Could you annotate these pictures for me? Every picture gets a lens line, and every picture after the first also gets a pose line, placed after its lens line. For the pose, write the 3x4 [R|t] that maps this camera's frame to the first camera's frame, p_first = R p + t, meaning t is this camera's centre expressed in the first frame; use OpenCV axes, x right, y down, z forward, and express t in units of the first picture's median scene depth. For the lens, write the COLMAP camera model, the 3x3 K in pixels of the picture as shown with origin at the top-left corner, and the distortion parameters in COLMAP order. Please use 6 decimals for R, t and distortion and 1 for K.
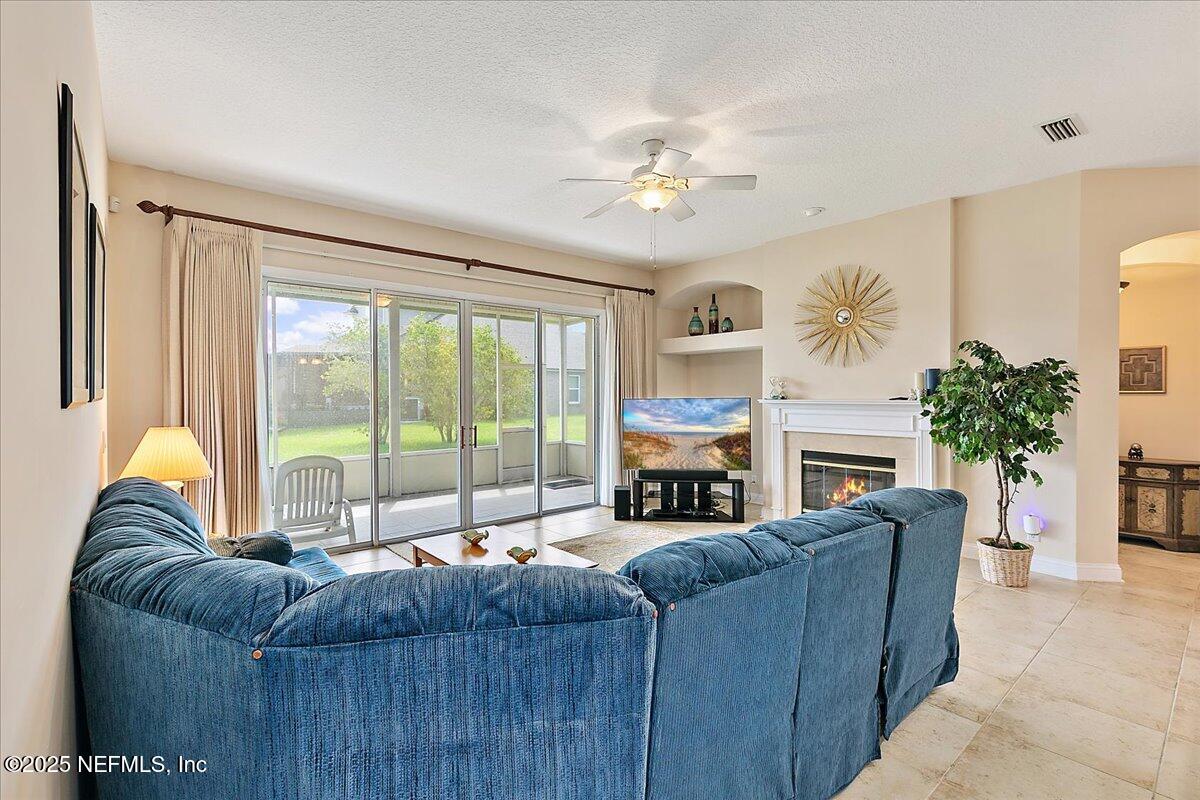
lens RADIAL K [[540.4, 0, 601.8], [0, 540.4, 397.6], [0, 0, 1]] dist [-0.004472, -0.000731]
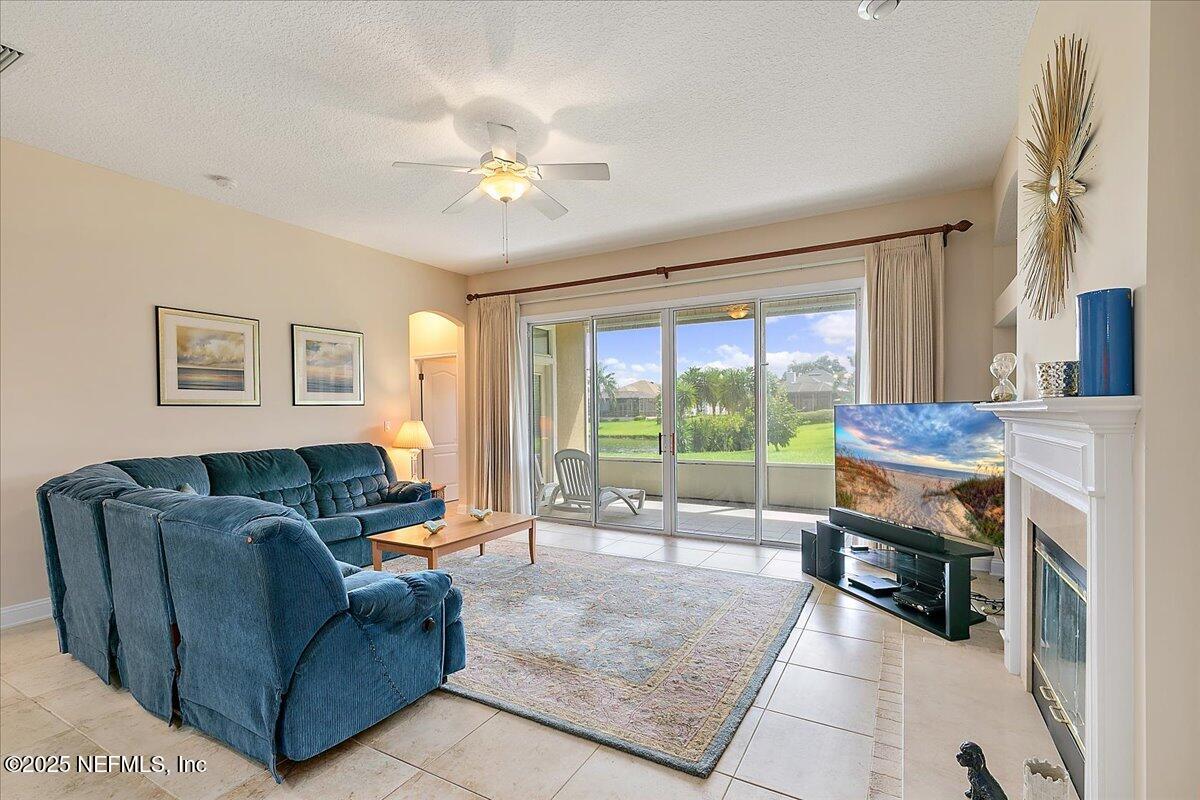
lens RADIAL K [[540.4, 0, 578.0], [0, 540.4, 404.2], [0, 0, 1]] dist [-0.004472, -0.000731]
pose [[0.297399, -0.010867, -0.954692, 0.594397], [-0.001411, 0.999929, -0.011821, 0.007273], [0.954752, 0.004863, 0.297362, 0.501685]]
